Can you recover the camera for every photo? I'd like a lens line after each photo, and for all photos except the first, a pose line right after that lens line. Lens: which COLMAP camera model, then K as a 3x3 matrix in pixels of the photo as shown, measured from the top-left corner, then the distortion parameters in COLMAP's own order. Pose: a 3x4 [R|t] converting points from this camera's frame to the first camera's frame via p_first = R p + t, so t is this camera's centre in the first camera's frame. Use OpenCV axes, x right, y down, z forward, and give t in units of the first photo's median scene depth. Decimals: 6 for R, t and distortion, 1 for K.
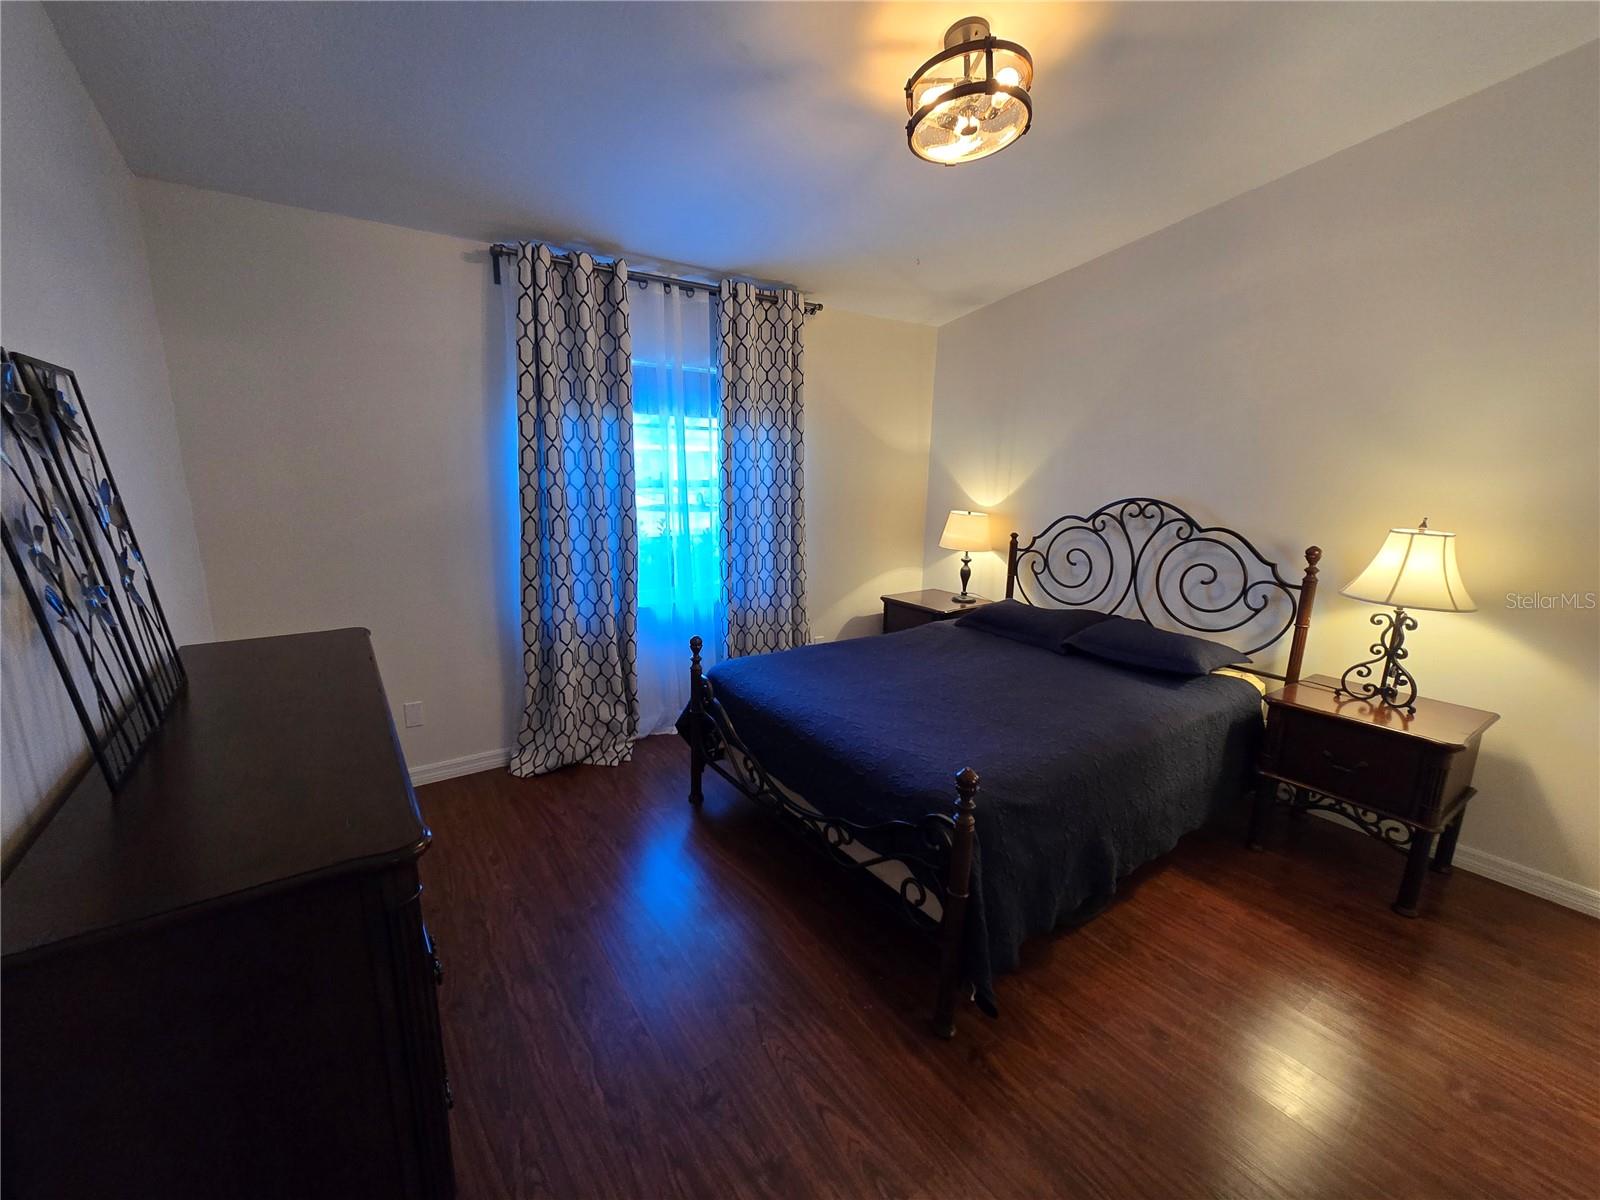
lens RADIAL K [[644.7, 0, 795.5], [0, 644.7, 607.9], [0, 0, 1]] dist [0.000178, 0.000369]
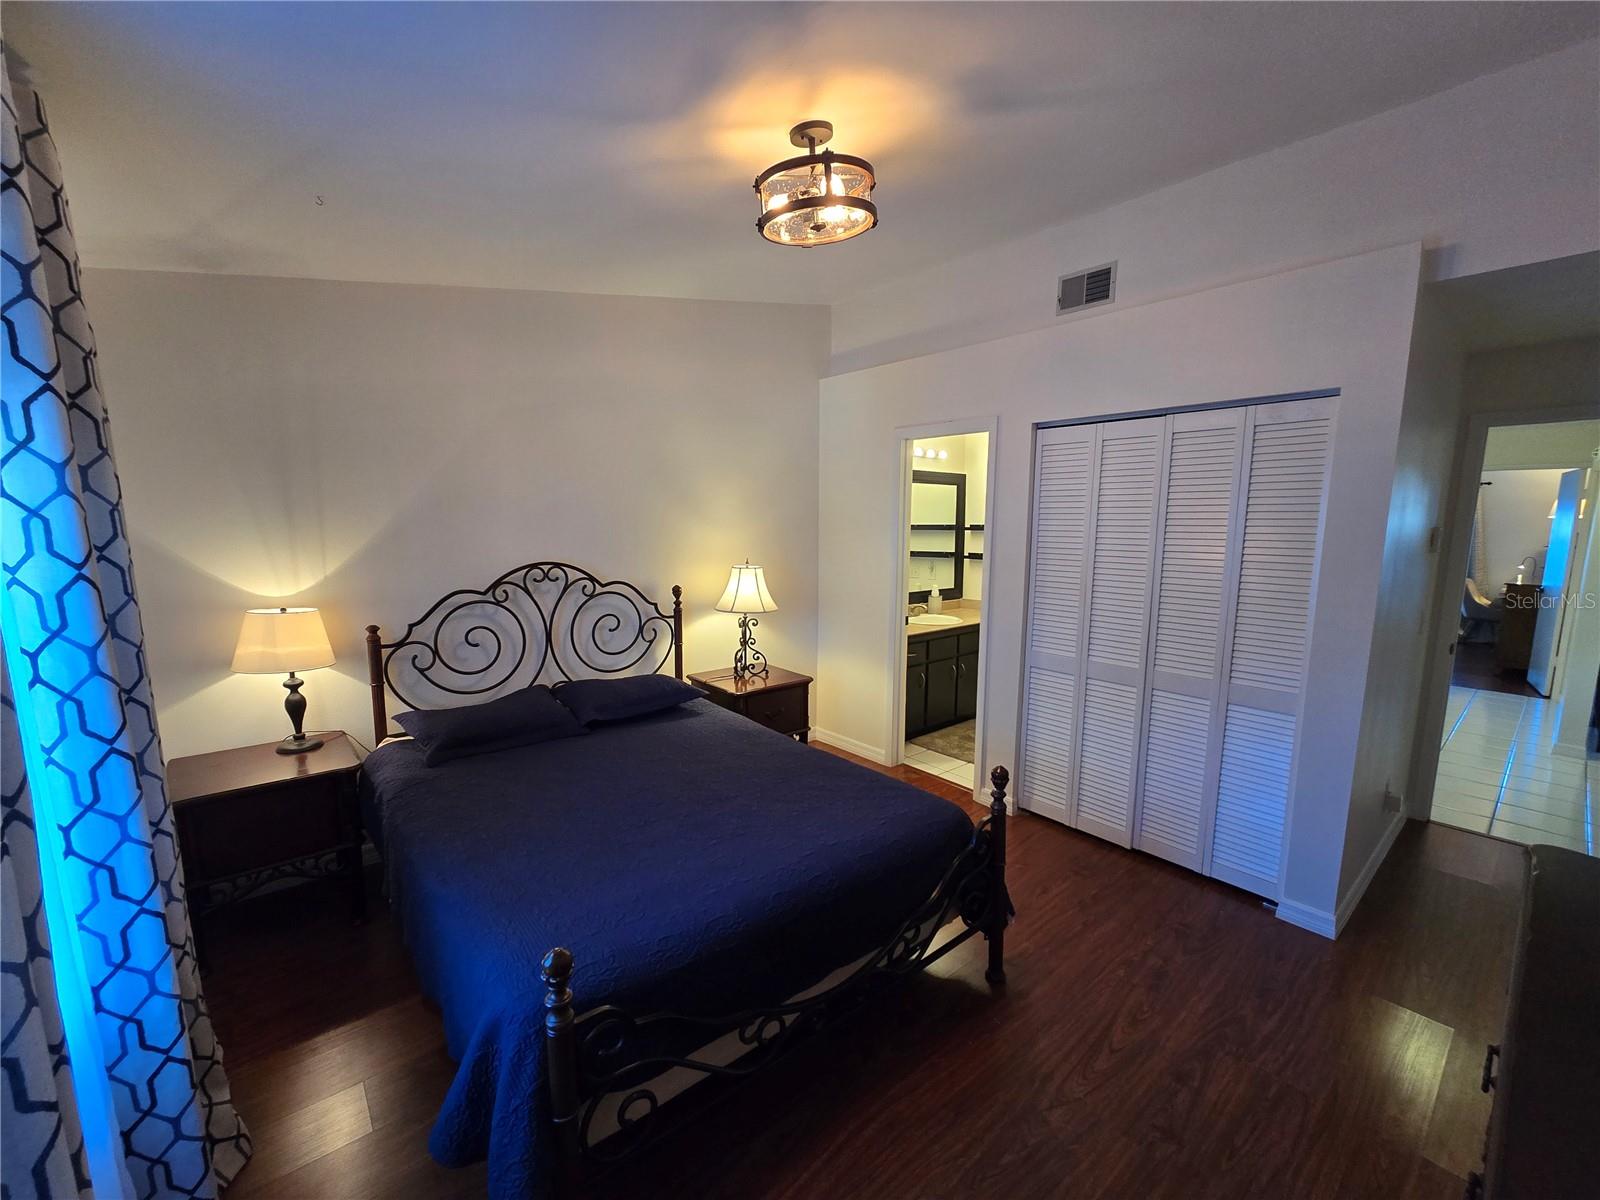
lens RADIAL K [[644.7, 0, 792.3], [0, 644.7, 584.3], [0, 0, 1]] dist [0.000178, 0.000369]
pose [[-0.057232, -0.099815, 0.993359, -0.460090], [0.228151, 0.967353, 0.110347, -0.156167], [-0.971942, 0.232951, -0.032590, 0.655282]]
